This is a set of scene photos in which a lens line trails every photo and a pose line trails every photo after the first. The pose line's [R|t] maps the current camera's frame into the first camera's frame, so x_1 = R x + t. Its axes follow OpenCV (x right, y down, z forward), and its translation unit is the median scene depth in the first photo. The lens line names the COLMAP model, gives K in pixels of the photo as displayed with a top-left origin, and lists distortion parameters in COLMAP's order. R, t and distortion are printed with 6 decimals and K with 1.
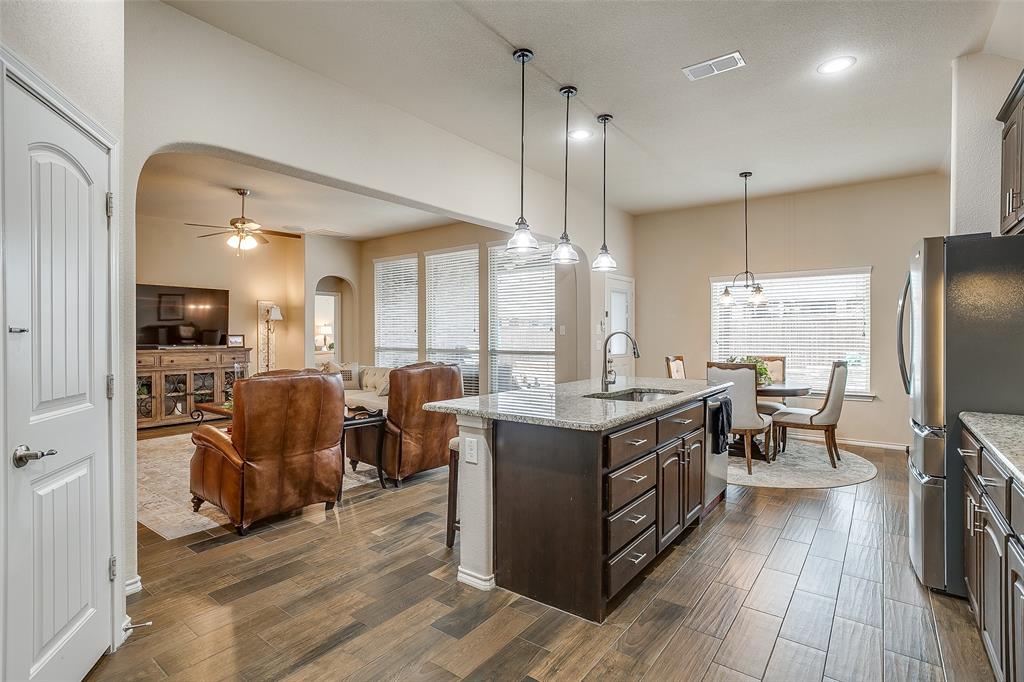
lens RADIAL K [[498.6, 0, 509.5], [0, 498.6, 334.5], [0, 0, 1]] dist [-0.043783, 0.022025]
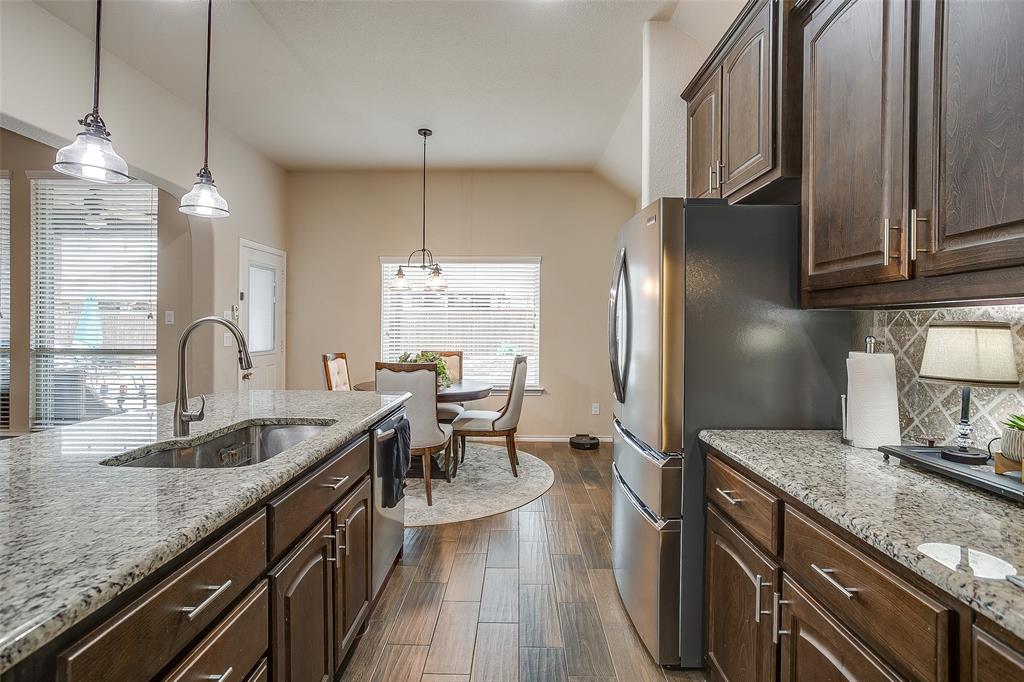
lens RADIAL K [[498.6, 0, 518.7], [0, 498.6, 336.0], [0, 0, 1]] dist [-0.043783, 0.022025]
pose [[0.791987, -0.005693, 0.610511, 0.096854], [-0.008229, 0.999766, 0.019999, -0.000864], [-0.610483, -0.020862, 0.791755, 0.237472]]
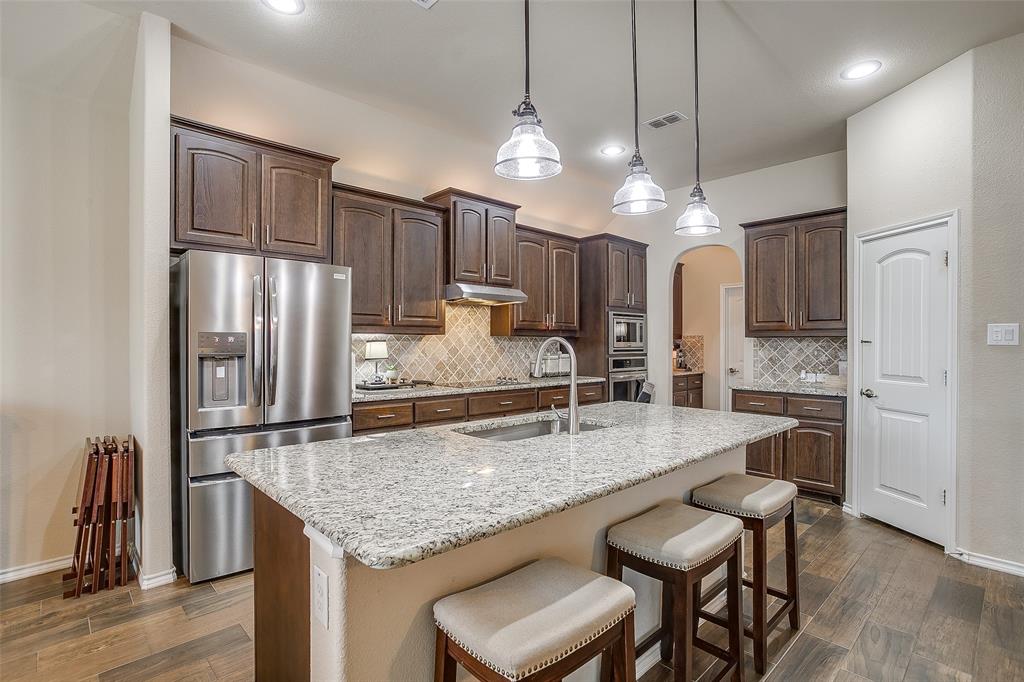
lens RADIAL K [[498.6, 0, 503.6], [0, 498.6, 342.2], [0, 0, 1]] dist [-0.043783, 0.022025]
pose [[-0.987941, -0.002760, 0.154808, 0.117412], [-0.002818, 0.999996, -0.000156, 0.000308], [-0.154807, -0.000591, -0.987945, 1.044194]]
